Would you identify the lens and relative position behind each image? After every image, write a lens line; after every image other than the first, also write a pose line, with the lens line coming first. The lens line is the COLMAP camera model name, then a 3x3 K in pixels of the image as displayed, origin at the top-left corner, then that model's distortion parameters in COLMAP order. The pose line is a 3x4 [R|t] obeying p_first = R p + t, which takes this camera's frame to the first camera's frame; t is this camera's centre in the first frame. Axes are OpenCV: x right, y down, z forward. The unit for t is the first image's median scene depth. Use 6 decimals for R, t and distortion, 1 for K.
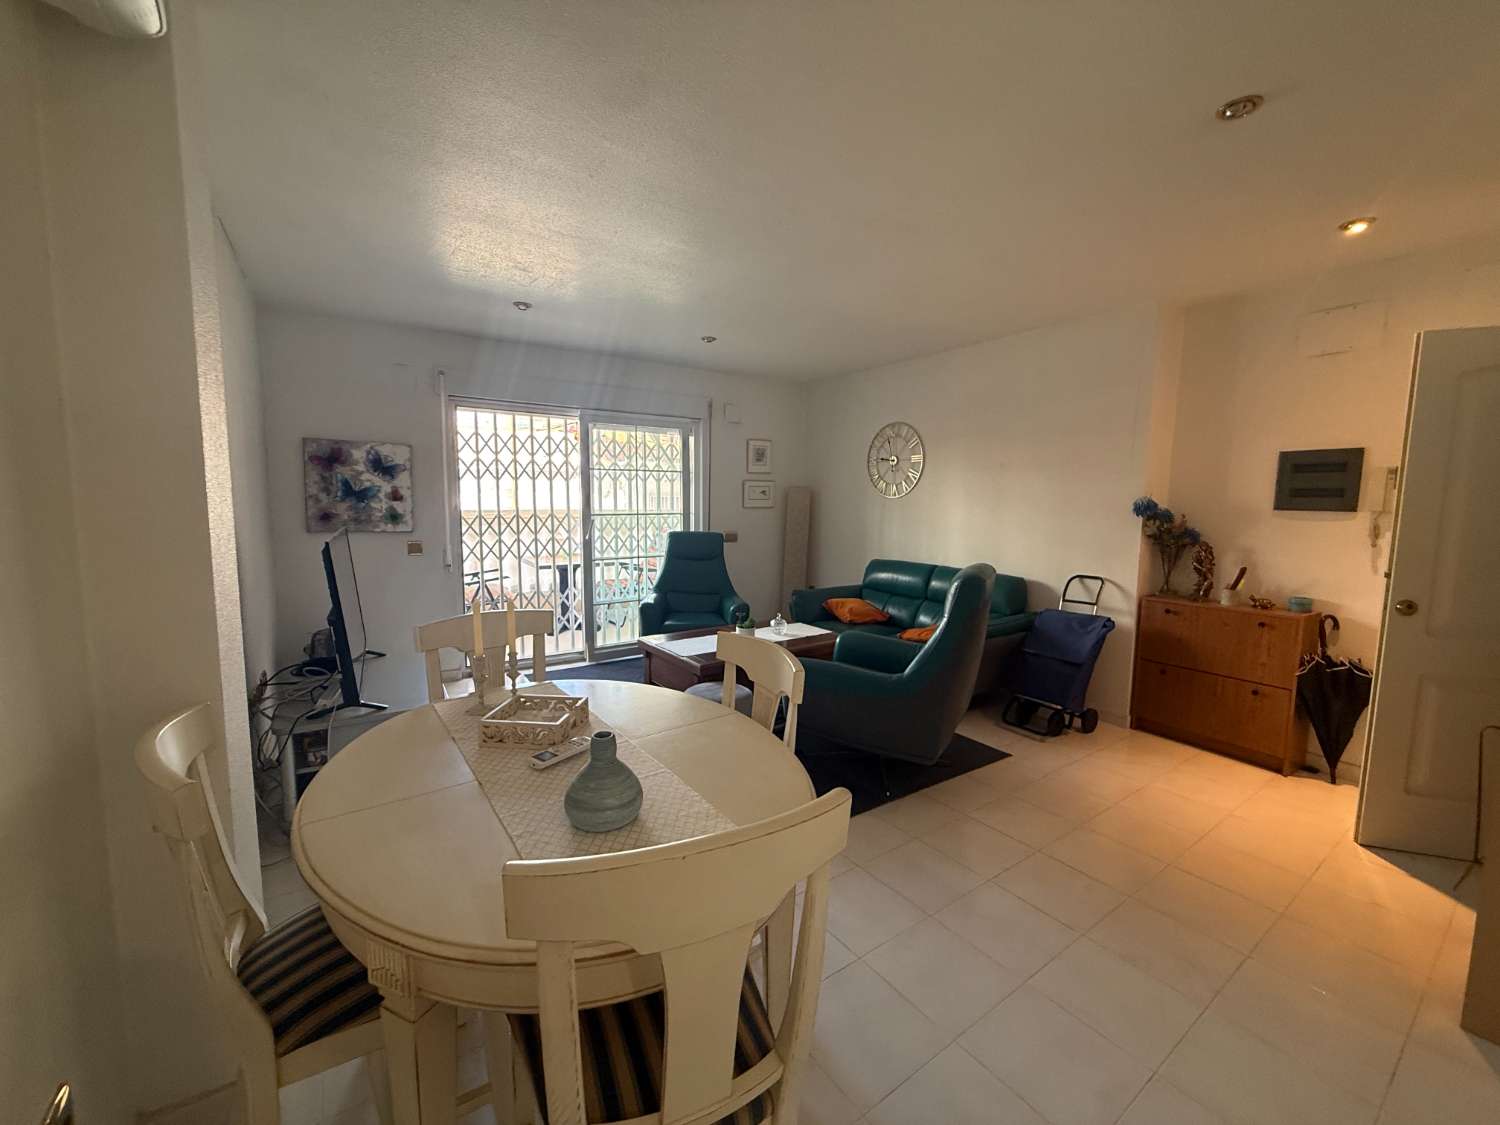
lens RADIAL K [[596.1, 0, 746.0], [0, 596.1, 562.9], [0, 0, 1]] dist [0.000676, -0.000622]
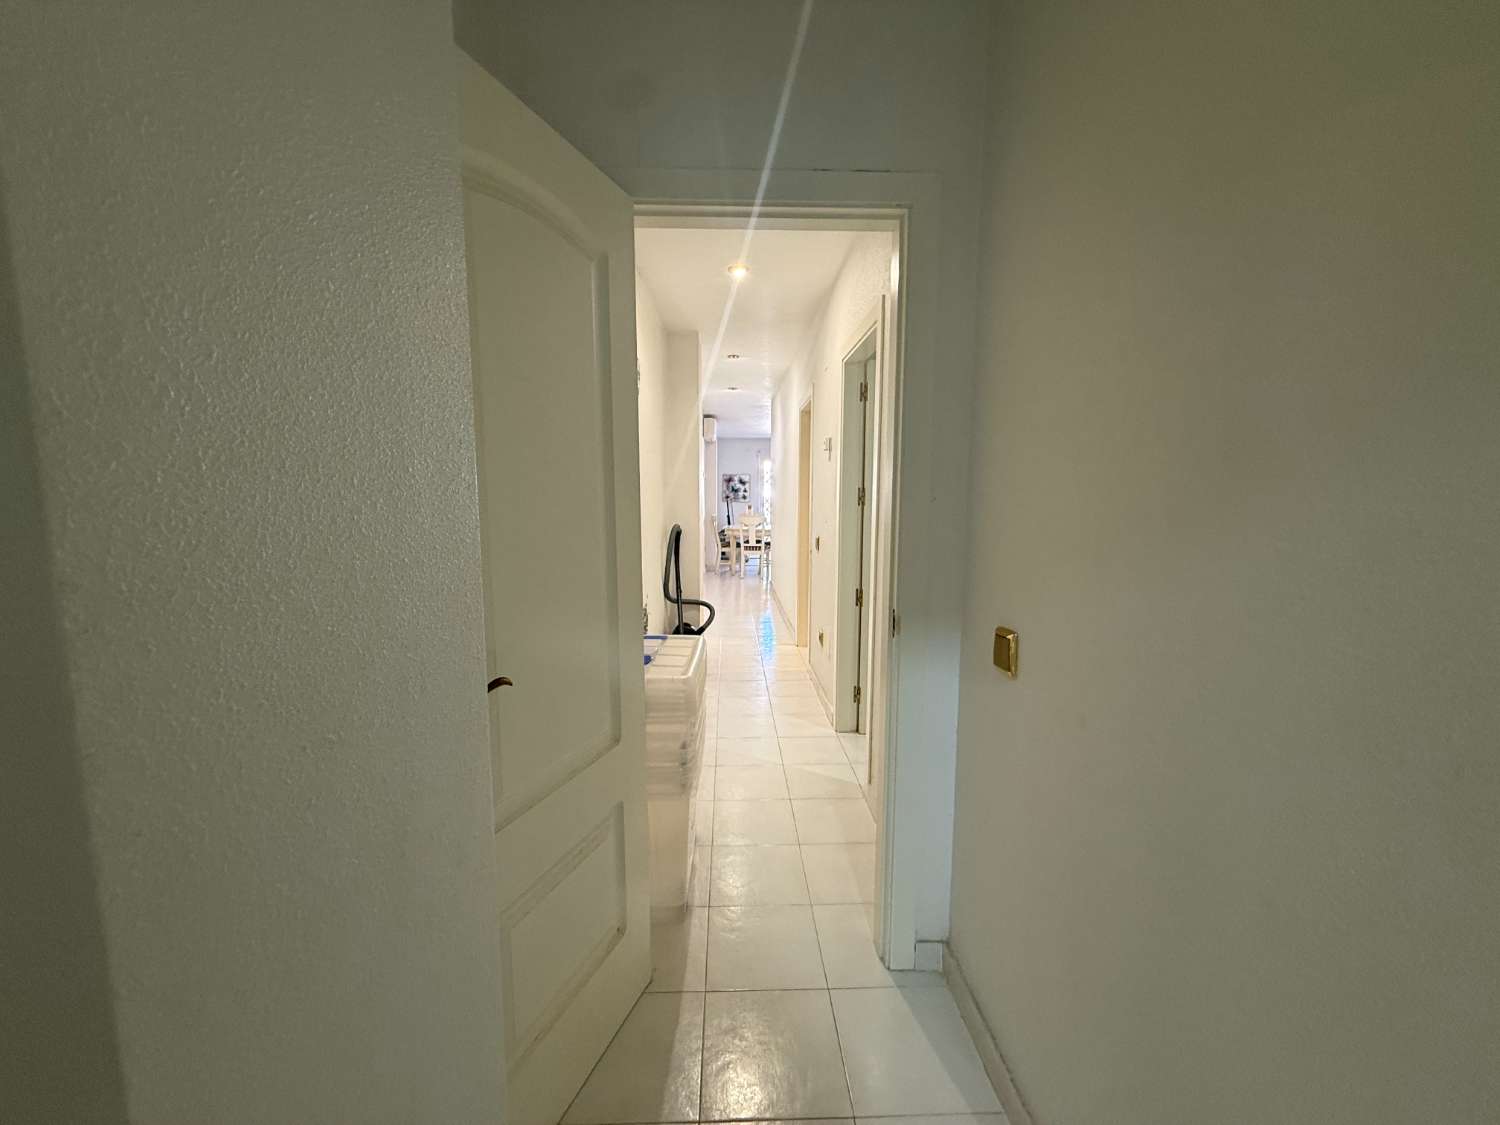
lens RADIAL K [[596.1, 0, 746.0], [0, 596.1, 562.9], [0, 0, 1]] dist [0.000676, -0.000622]
pose [[0.833688, 0.055805, -0.549409, 1.126807], [-0.050081, 0.998422, 0.025418, 0.181732], [0.549960, 0.006324, 0.835167, -1.574646]]
